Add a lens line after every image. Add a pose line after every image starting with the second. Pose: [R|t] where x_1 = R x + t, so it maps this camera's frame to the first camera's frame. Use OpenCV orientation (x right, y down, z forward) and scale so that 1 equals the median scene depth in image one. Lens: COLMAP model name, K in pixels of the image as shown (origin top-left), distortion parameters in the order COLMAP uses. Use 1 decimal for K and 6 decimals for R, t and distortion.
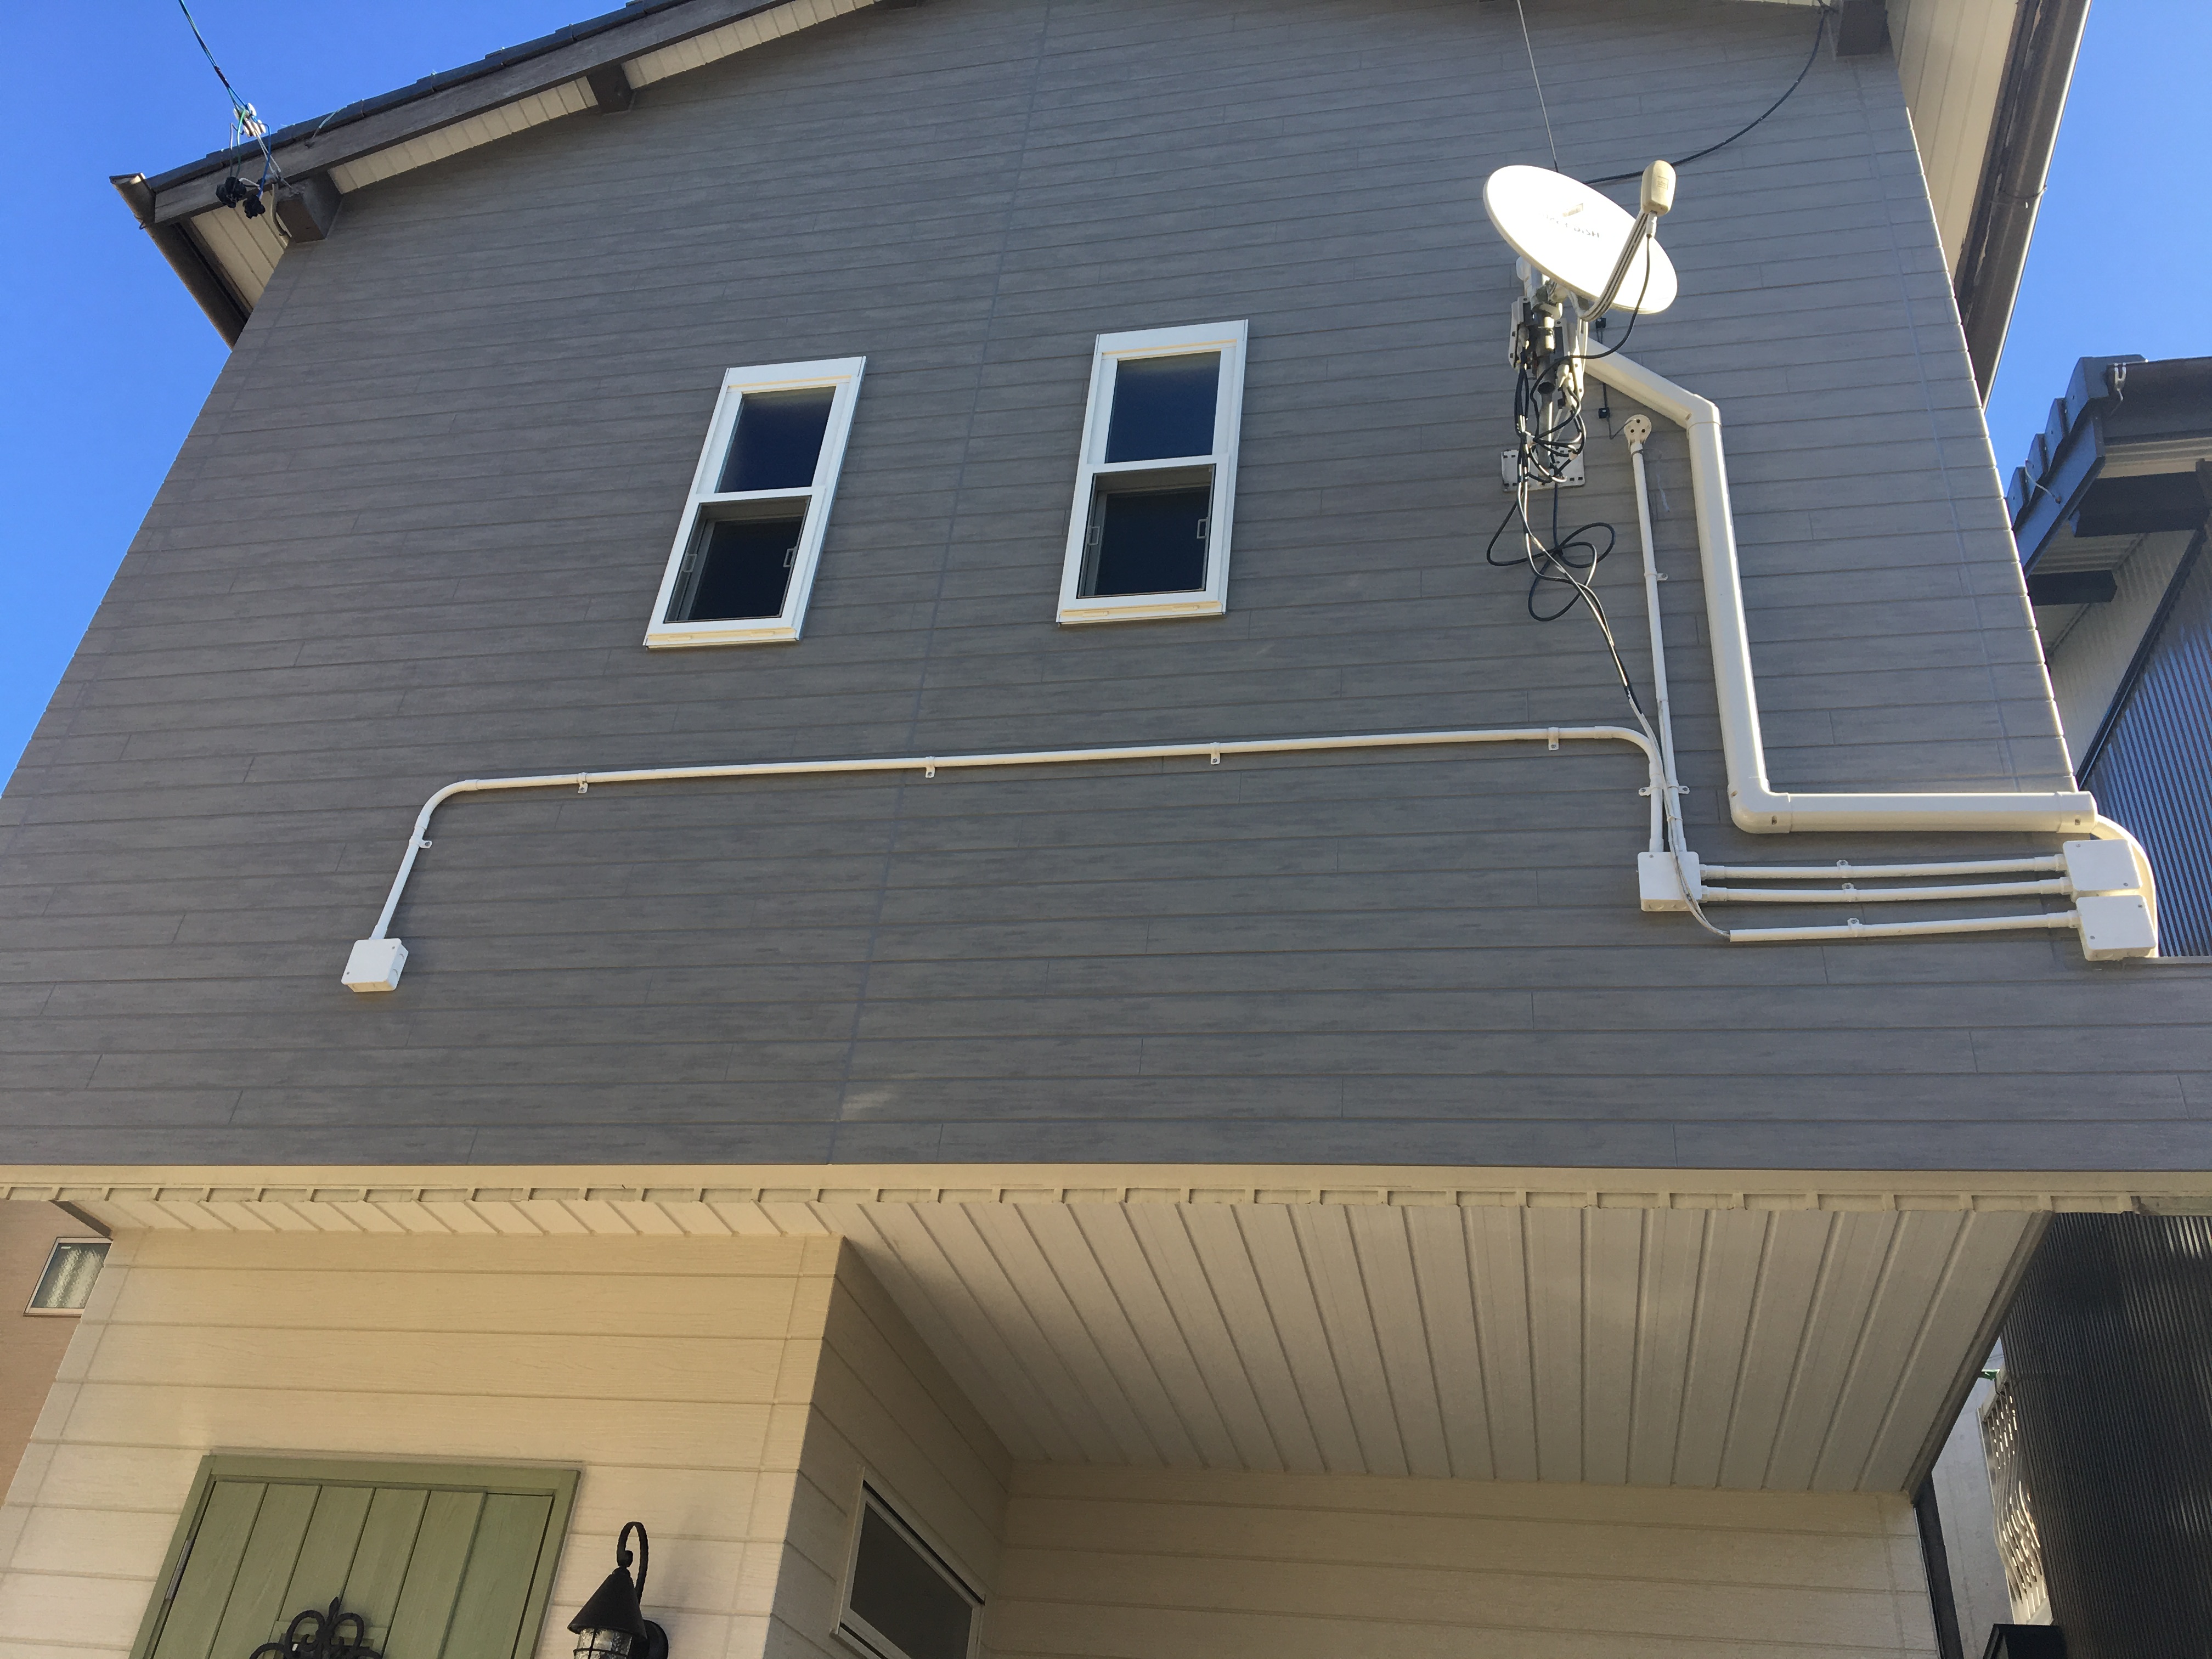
lens RADIAL K [[1858.4, 0, 1103.4], [0, 1858.4, 814.9], [0, 0, 1]] dist [0.073888, -0.100256]
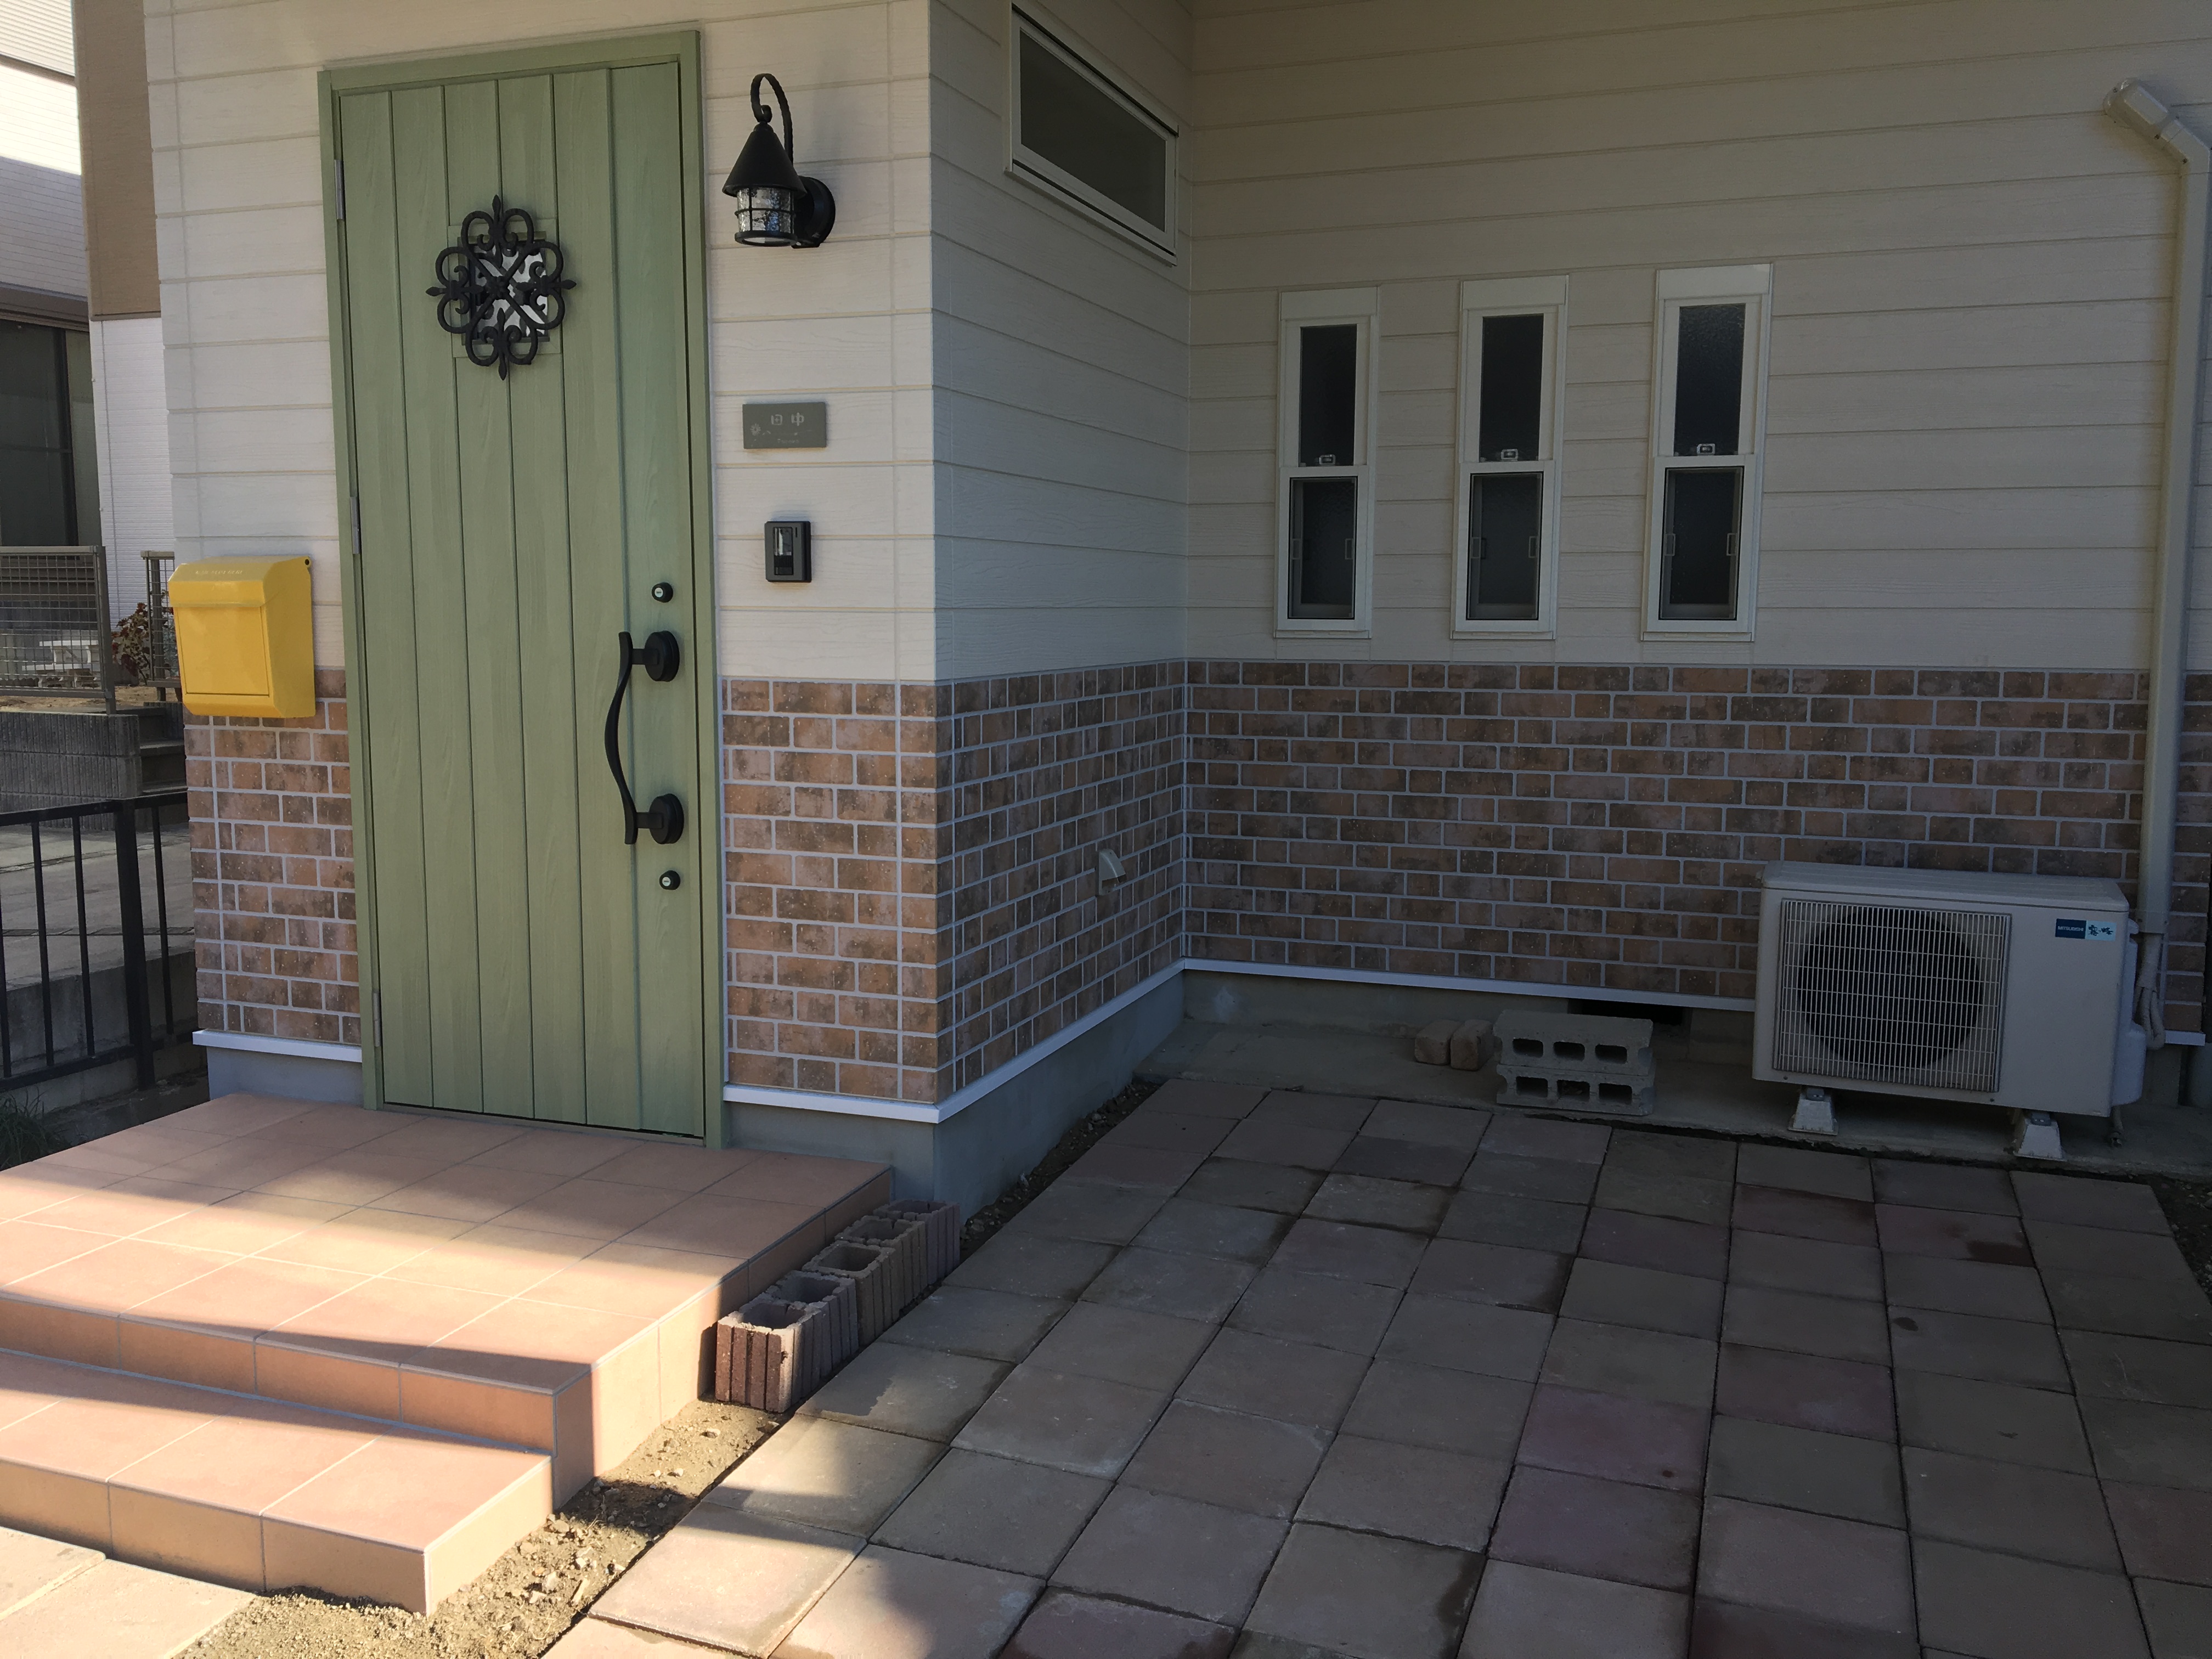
lens RADIAL K [[1858.4, 0, 1102.1], [0, 1858.4, 832.8], [0, 0, 1]] dist [0.073888, -0.100256]
pose [[0.984943, -0.073281, -0.156580, 0.027347], [0.158817, 0.741347, 0.652060, 0.080343], [0.068297, -0.667109, 0.741823, 0.089176]]
